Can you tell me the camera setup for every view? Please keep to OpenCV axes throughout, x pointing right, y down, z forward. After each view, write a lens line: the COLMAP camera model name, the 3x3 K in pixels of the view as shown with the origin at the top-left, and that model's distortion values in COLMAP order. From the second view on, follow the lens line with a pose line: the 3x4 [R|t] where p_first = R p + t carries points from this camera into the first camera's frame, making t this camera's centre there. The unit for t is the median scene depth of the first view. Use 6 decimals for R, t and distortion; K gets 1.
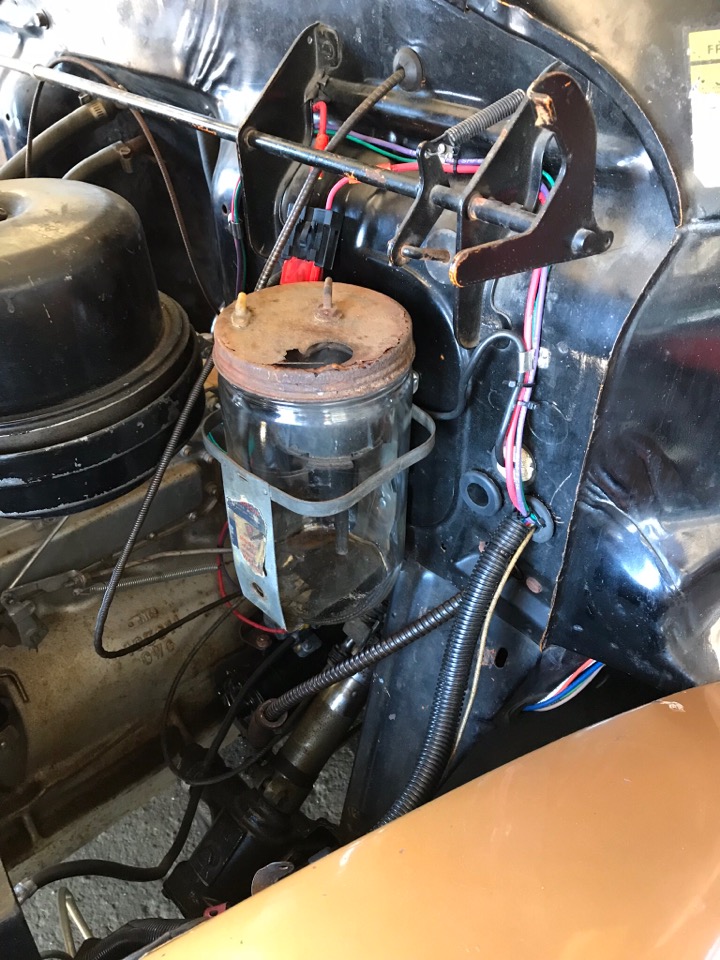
lens RADIAL K [[788.0, 0, 363.4], [0, 788.0, 474.5], [0, 0, 1]] dist [0.028301, -0.021849]
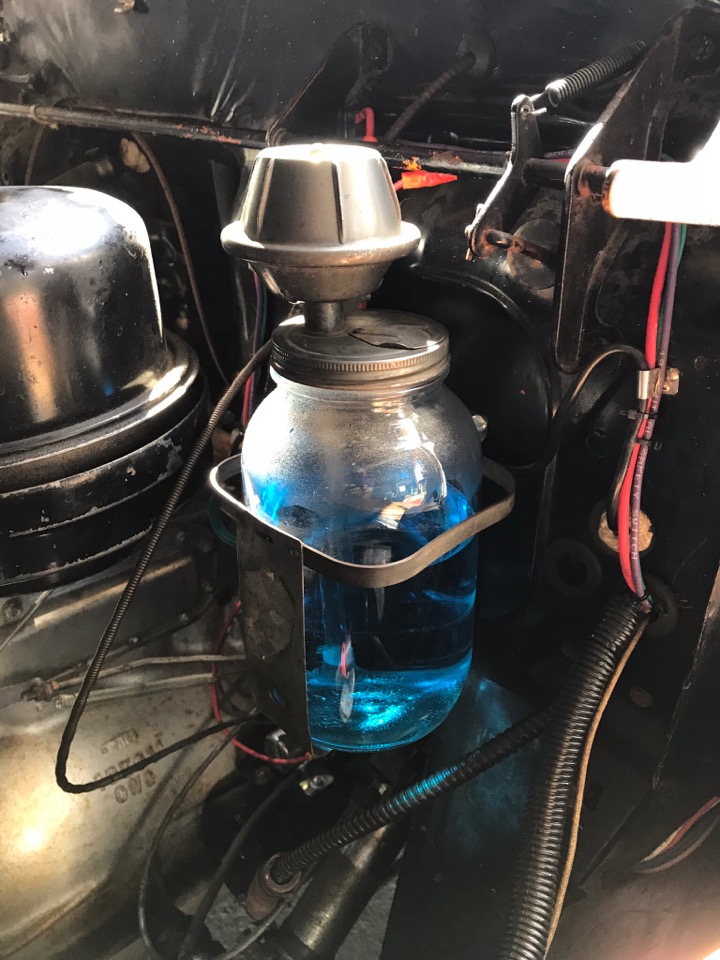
lens RADIAL K [[788.0, 0, 353.2], [0, 788.0, 485.4], [0, 0, 1]] dist [0.028301, -0.021849]
pose [[0.999901, 0.014010, 0.001254, -0.061601], [-0.013665, 0.988653, -0.149595, 0.055994], [-0.003336, 0.149563, 0.988747, 0.221528]]
